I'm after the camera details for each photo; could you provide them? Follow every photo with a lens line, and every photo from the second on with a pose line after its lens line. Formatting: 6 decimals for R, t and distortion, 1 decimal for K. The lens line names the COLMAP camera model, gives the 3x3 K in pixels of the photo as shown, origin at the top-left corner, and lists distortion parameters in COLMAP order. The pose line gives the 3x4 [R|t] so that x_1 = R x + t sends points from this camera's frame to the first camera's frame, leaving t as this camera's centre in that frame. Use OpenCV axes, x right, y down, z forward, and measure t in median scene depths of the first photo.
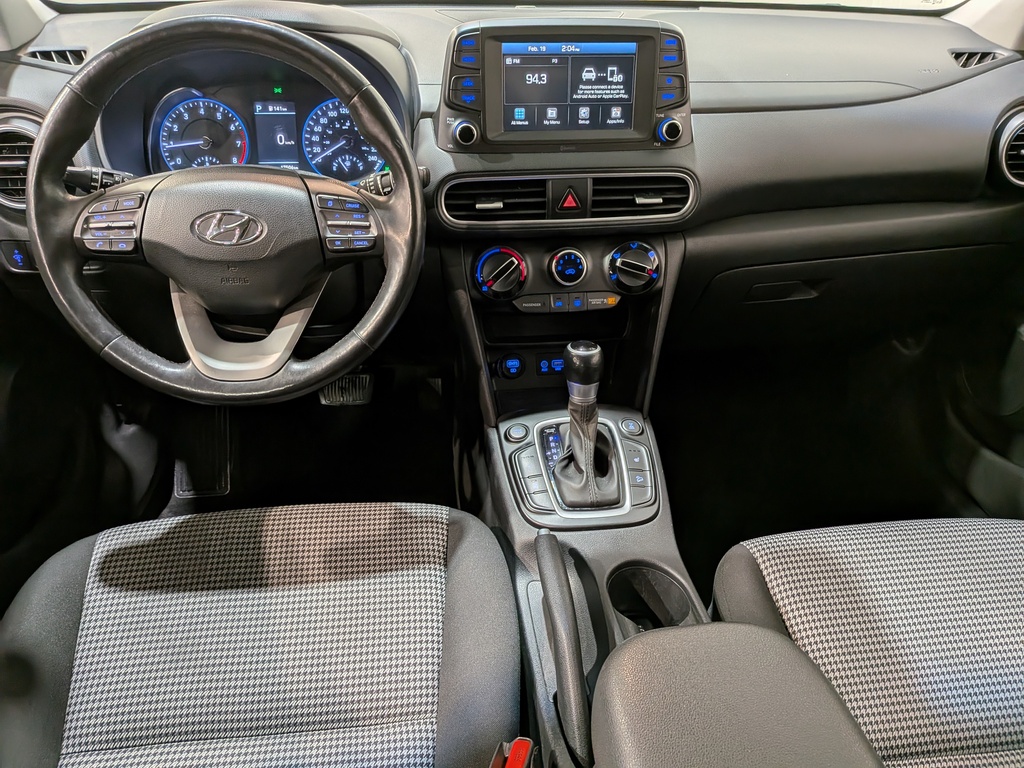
lens RADIAL K [[745.6, 0, 507.3], [0, 745.6, 396.2], [0, 0, 1]] dist [0.052294, -0.088158]
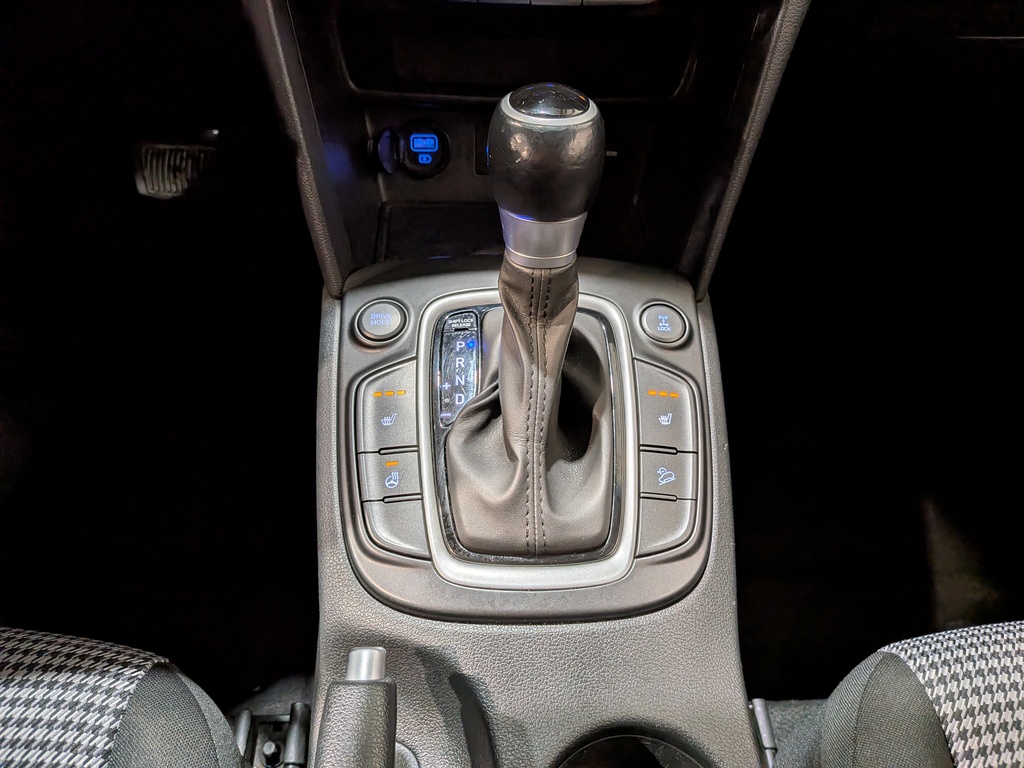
lens RADIAL K [[754.1, 0, 512.6], [0, 754.1, 380.8], [0, 0, 1]] dist [-0.000435, -0.002845]
pose [[0.996433, 0.079007, -0.029645, 0.105188], [-0.068638, 0.963186, 0.259925, -0.033411], [0.049090, -0.256963, 0.965174, 0.629755]]
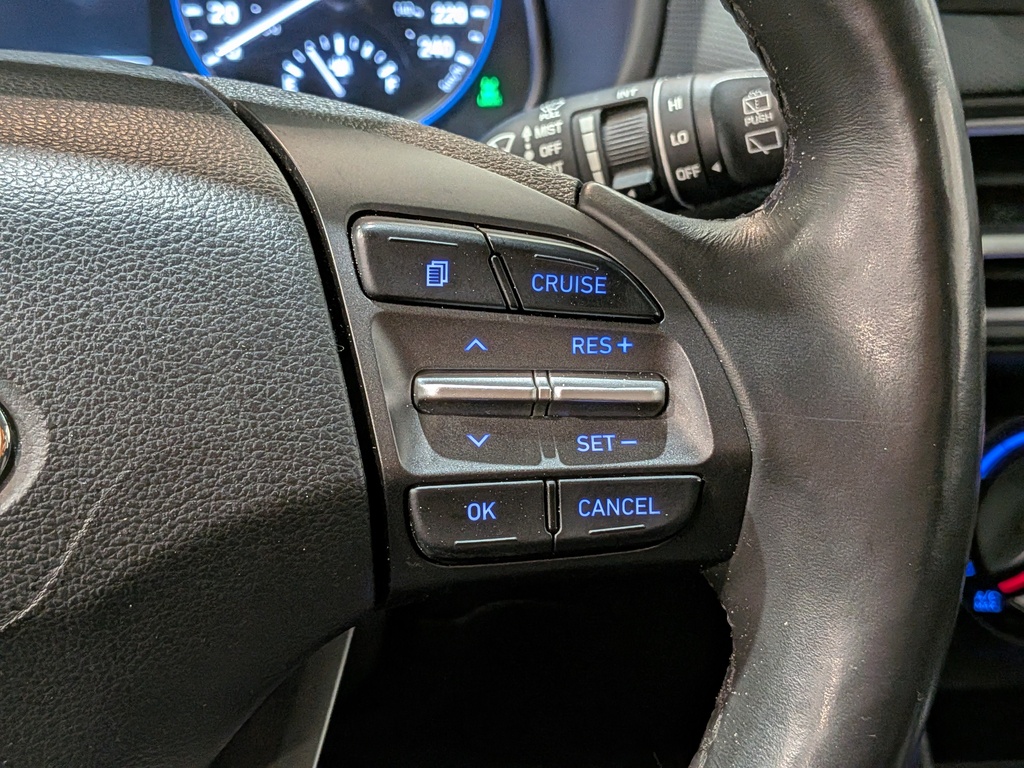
lens RADIAL K [[1535.5, 0, 519.1], [0, 1535.5, 373.7], [0, 0, 1]] dist [0.119241, 0.000000]
pose [[0.999643, 0.000624, 0.026699, -0.189859], [0.002653, 0.992463, -0.122514, -0.161754], [-0.026574, 0.122541, 0.992108, 0.557494]]
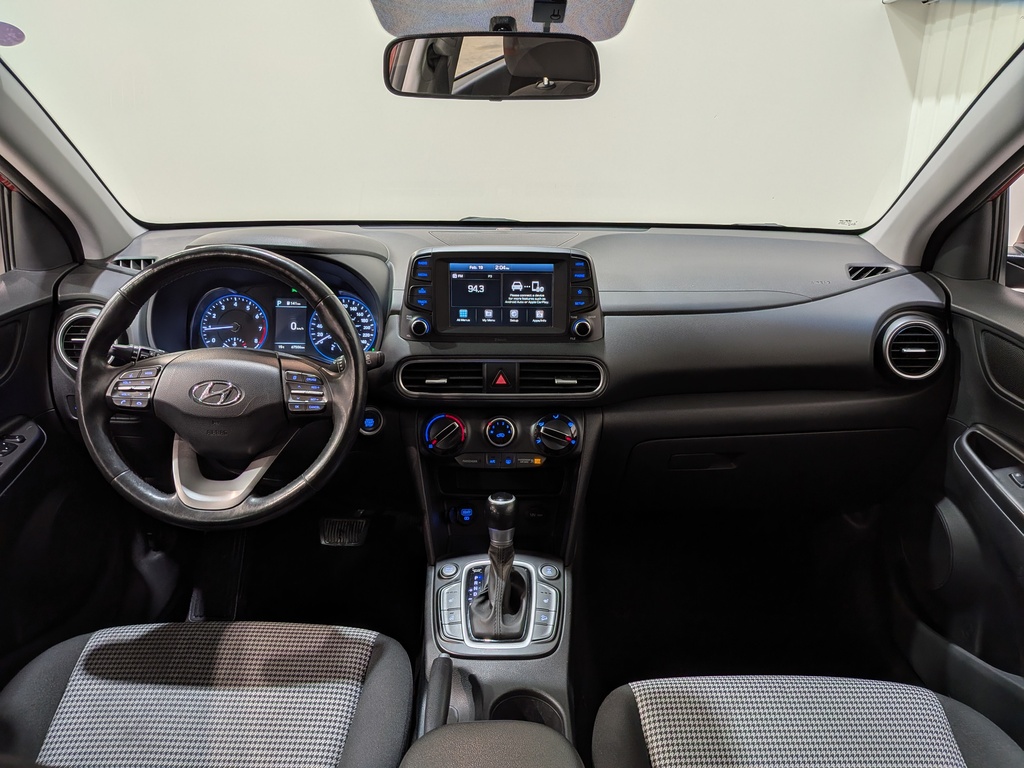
lens RADIAL K [[745.6, 0, 514.3], [0, 745.6, 384.4], [0, 0, 1]] dist [0.052294, -0.088158]
pose [[0.993254, 0.032795, -0.111225, 0.247604], [-0.057829, 0.971477, -0.229974, 0.030422], [0.100510, 0.234855, 0.966820, -0.198069]]
